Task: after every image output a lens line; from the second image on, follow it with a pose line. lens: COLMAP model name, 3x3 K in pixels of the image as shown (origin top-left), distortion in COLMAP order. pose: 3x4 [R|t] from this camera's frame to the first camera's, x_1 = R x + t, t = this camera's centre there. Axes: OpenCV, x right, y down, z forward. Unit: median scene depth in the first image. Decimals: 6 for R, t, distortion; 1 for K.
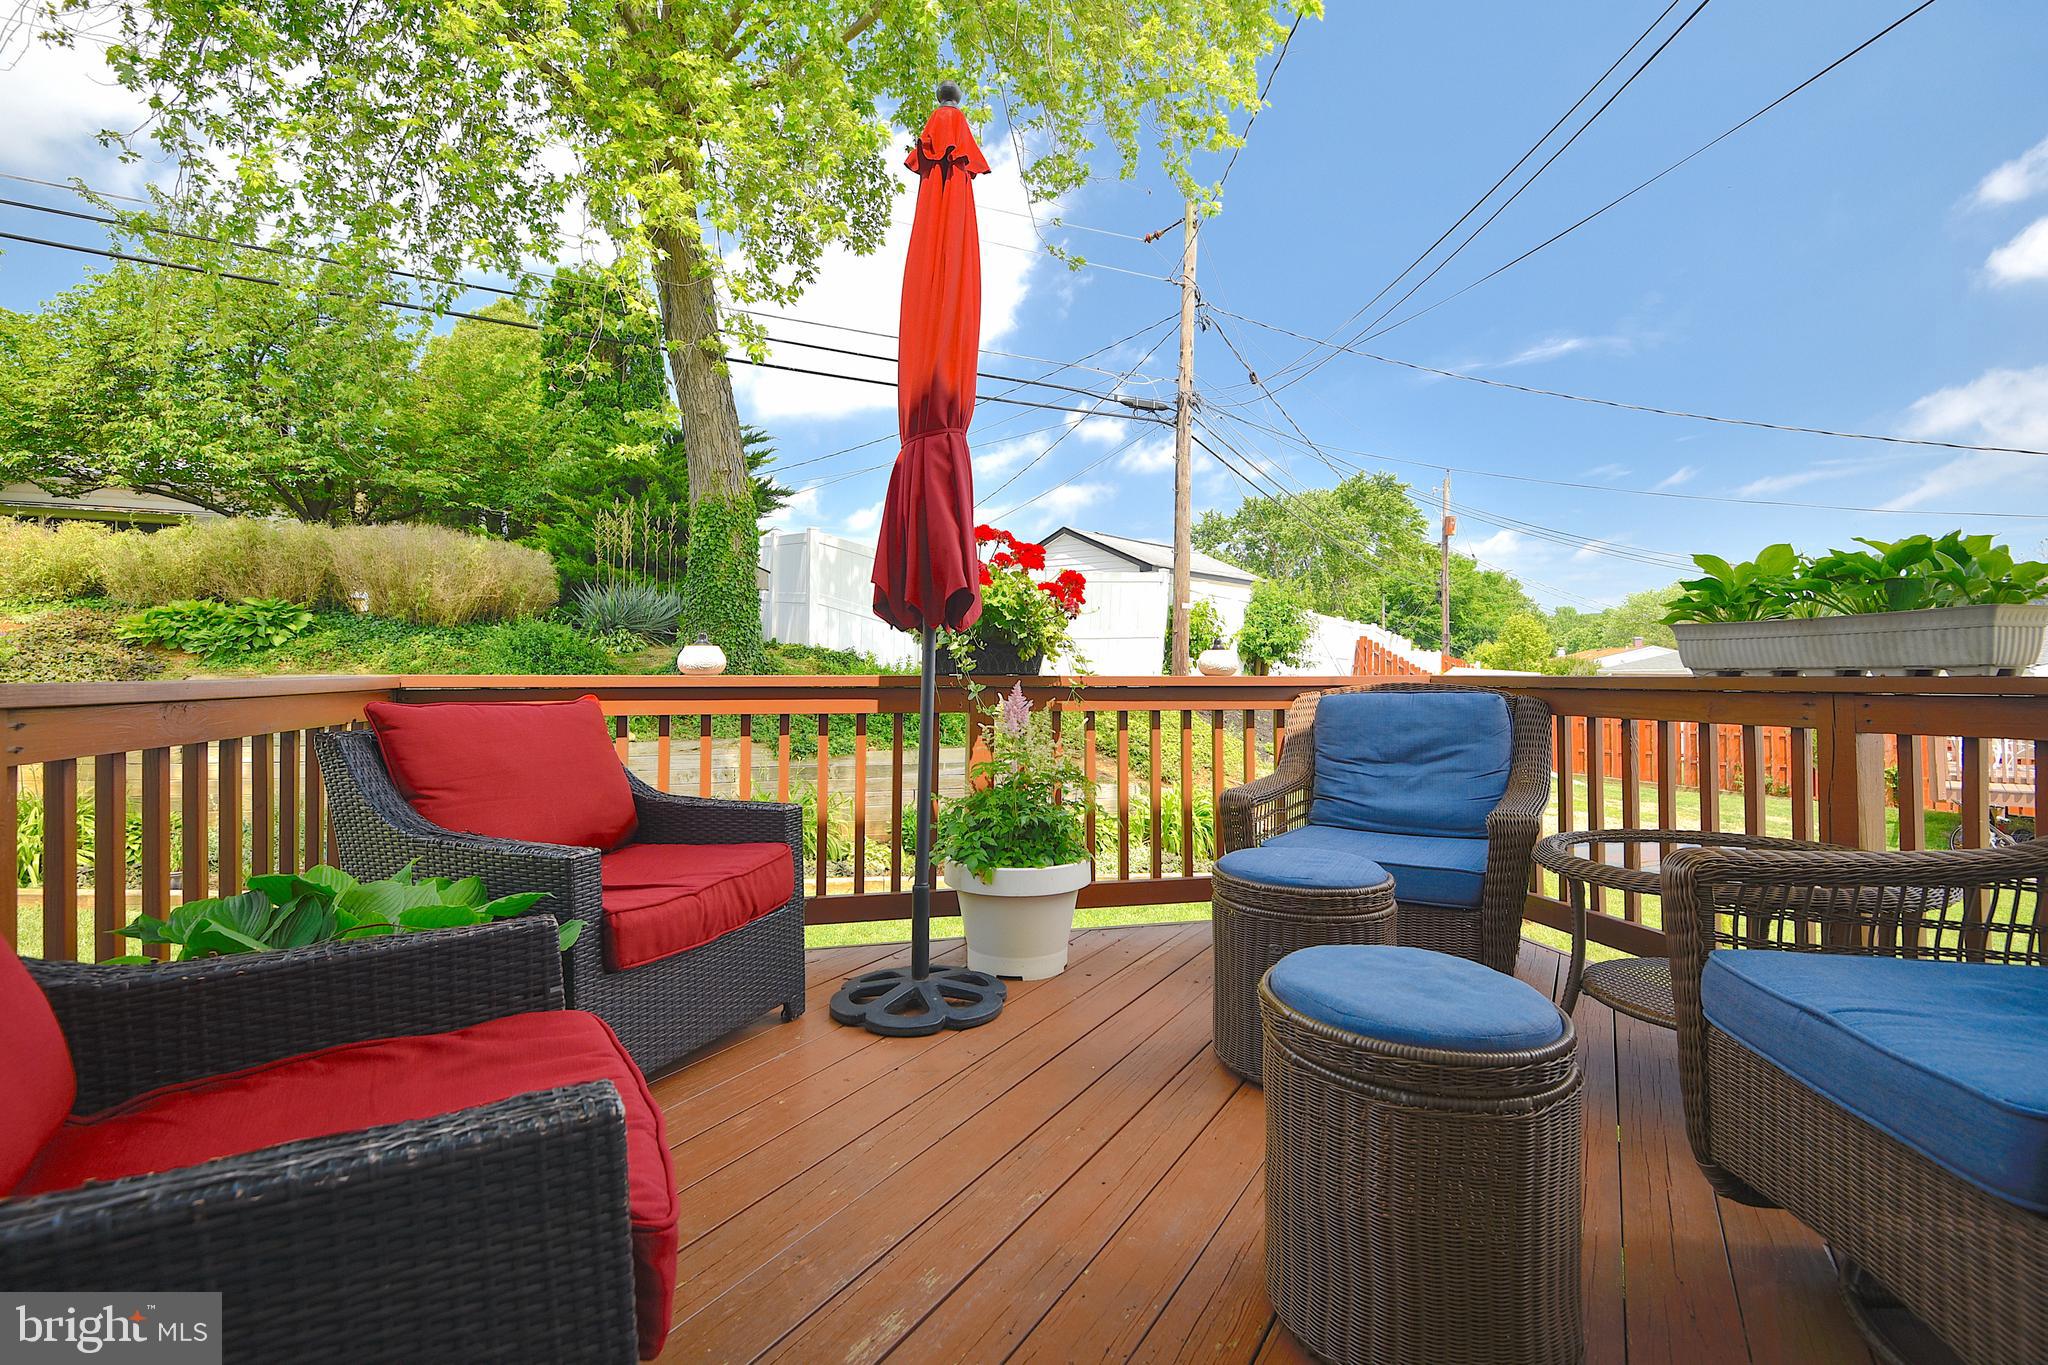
lens RADIAL K [[932.8, 0, 1024.0], [0, 932.8, 653.3], [0, 0, 1]] dist [0.000181, -0.015365]
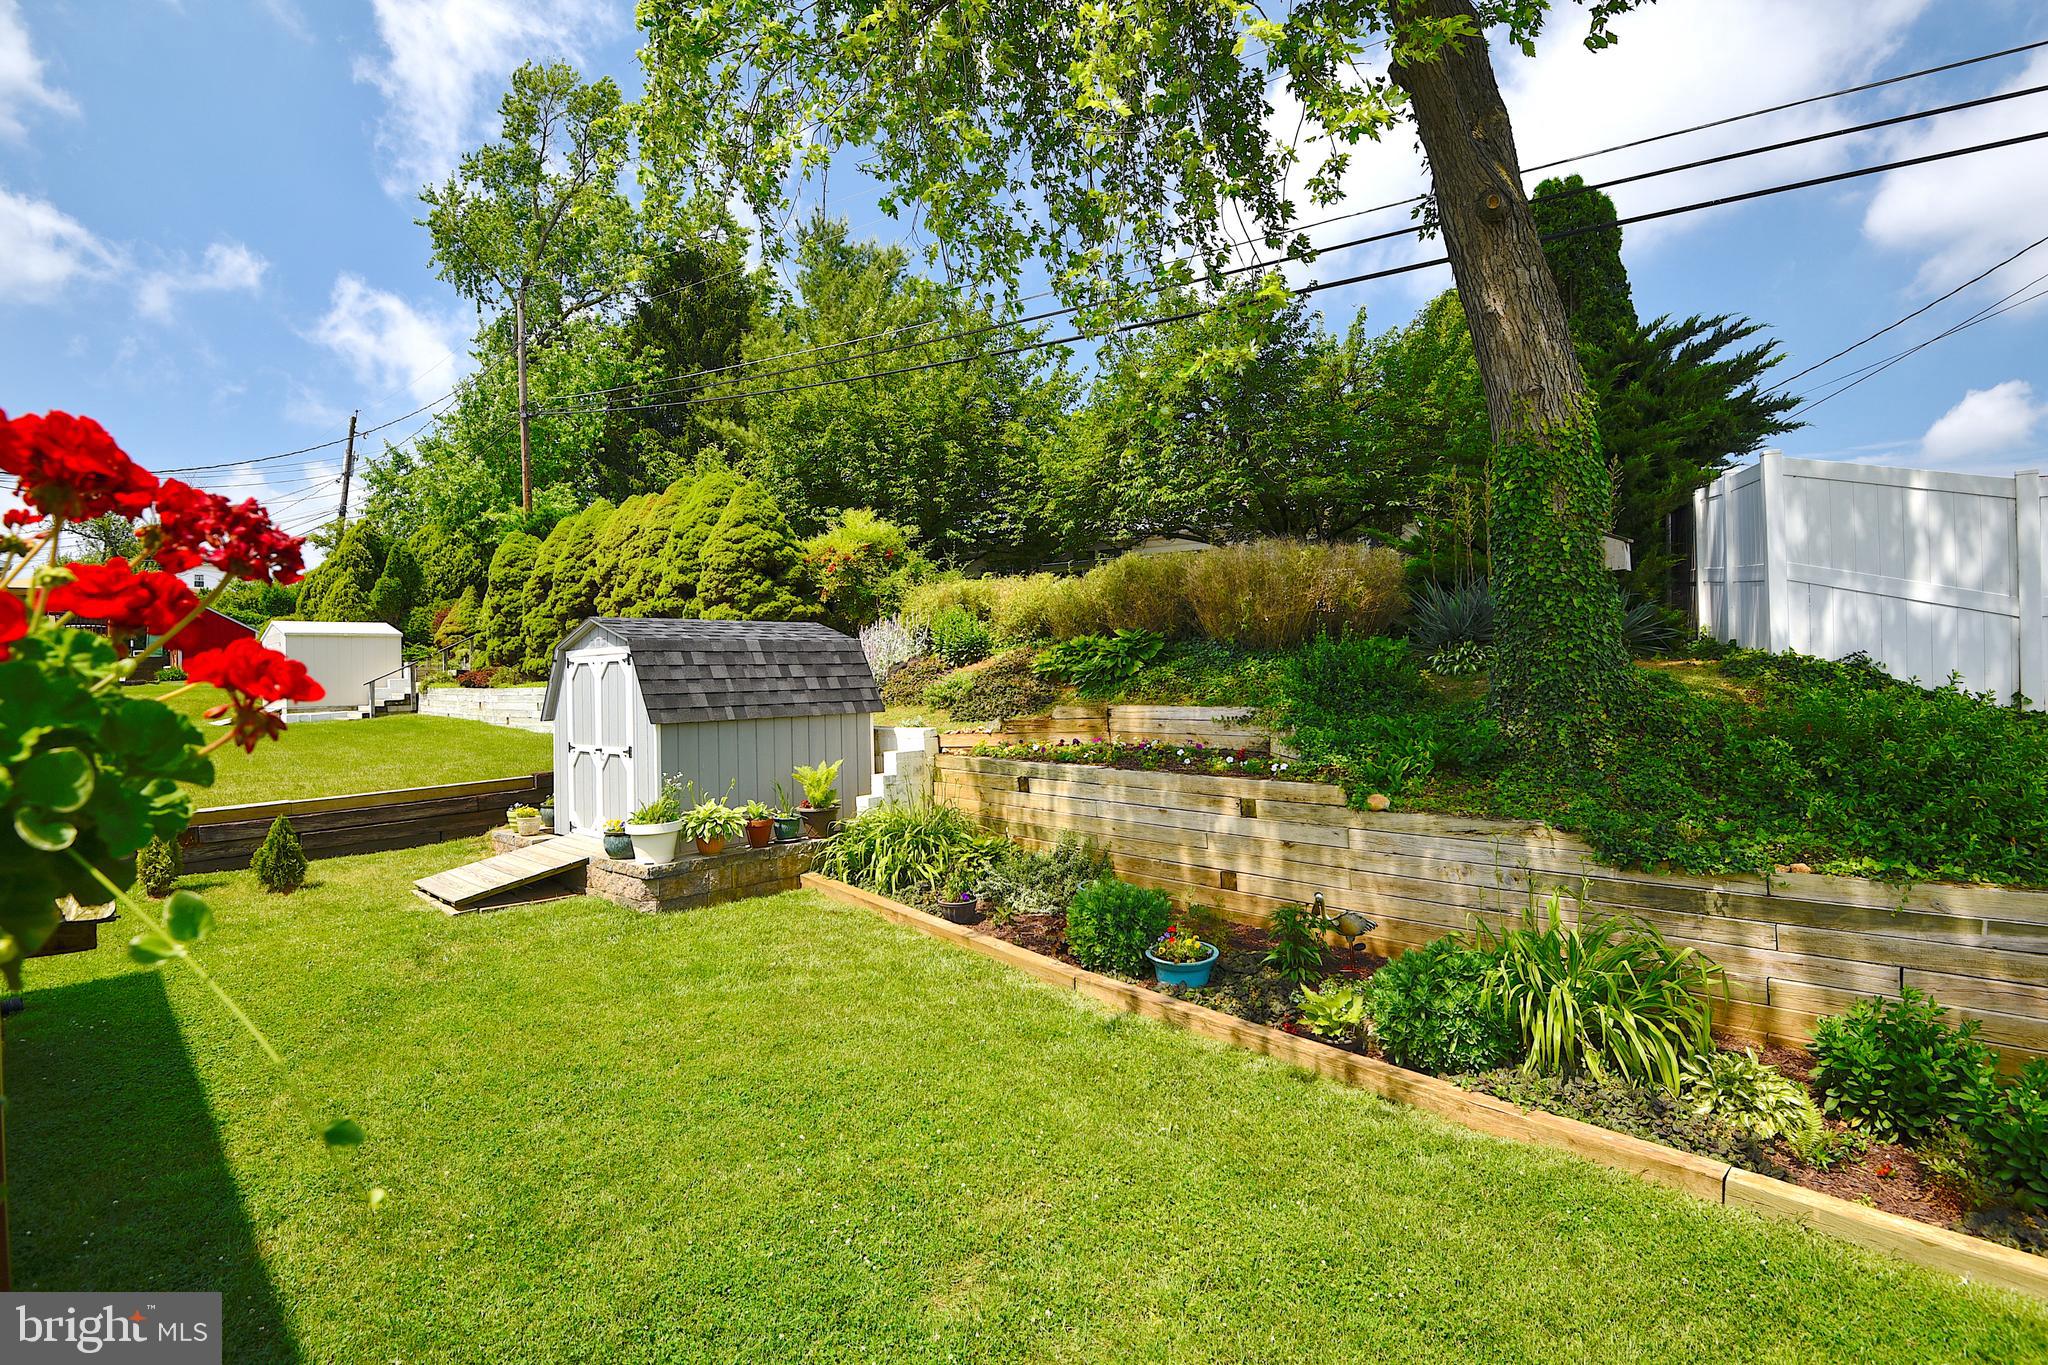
lens RADIAL K [[941.9, 0, 1024.0], [0, 941.9, 682.5], [0, 0, 1]] dist [-0.034297, -0.000245]
pose [[0.493536, -0.008378, -0.869685, 0.047408], [0.040792, 0.999076, 0.013524, -0.019317], [0.868768, -0.042150, 0.493422, 0.367138]]
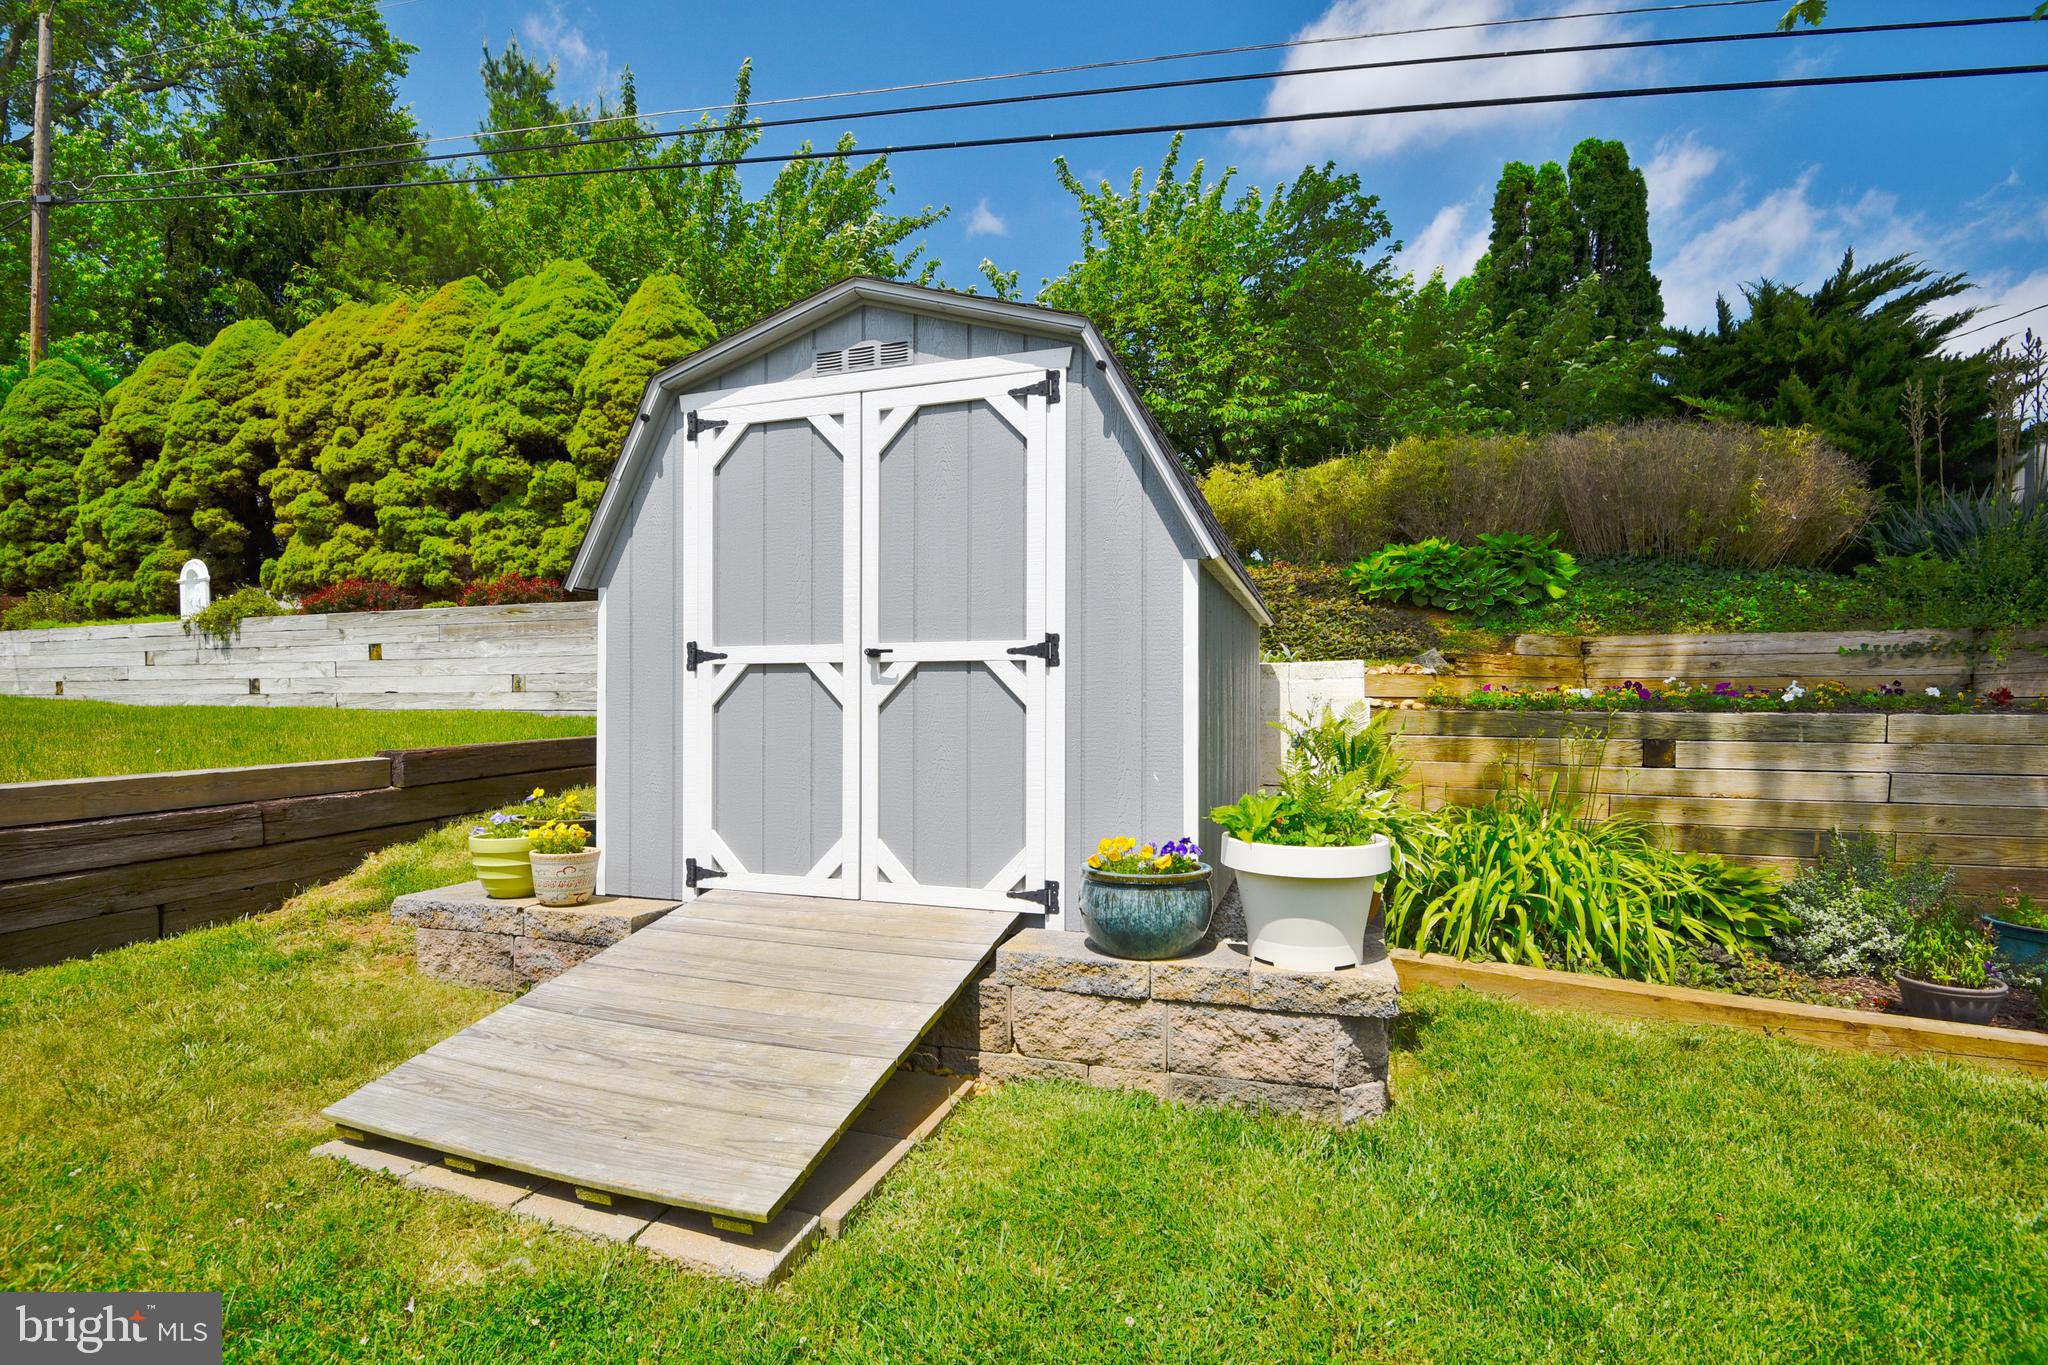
lens RADIAL K [[962.8, 0, 1025.6], [0, 962.8, 714.5], [0, 0, 1]] dist [-0.032488, -0.007361]
pose [[0.798469, 0.008189, -0.601981, -0.670921], [0.008671, 0.999647, 0.025100, 0.051694], [0.601974, -0.025261, 0.798116, 0.226321]]
